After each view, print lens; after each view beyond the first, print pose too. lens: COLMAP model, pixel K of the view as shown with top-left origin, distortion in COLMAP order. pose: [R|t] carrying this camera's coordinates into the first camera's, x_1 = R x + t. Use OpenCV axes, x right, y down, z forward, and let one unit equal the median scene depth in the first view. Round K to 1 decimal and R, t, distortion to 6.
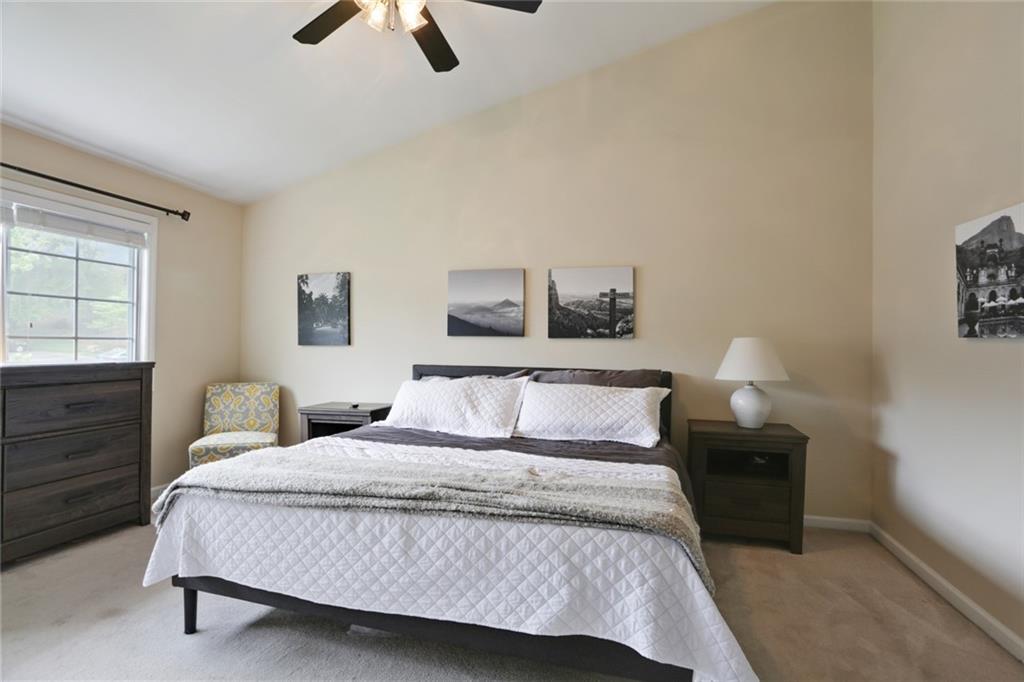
lens RADIAL K [[510.5, 0, 511.1], [0, 510.5, 339.6], [0, 0, 1]] dist [-0.036465, 0.003383]
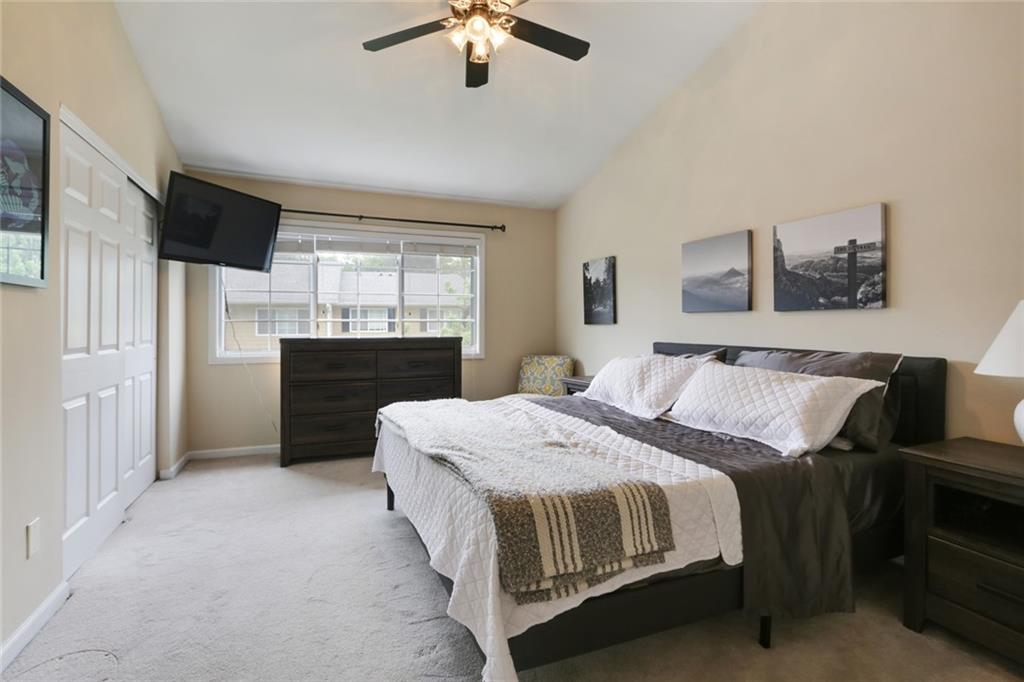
lens RADIAL K [[525.9, 0, 528.7], [0, 525.9, 323.6], [0, 0, 1]] dist [0.007046, 0.001591]
pose [[0.622735, -0.013800, -0.782311, 0.484482], [0.017045, 0.999846, -0.004069, 0.013359], [0.782247, -0.010800, 0.622875, 0.177205]]
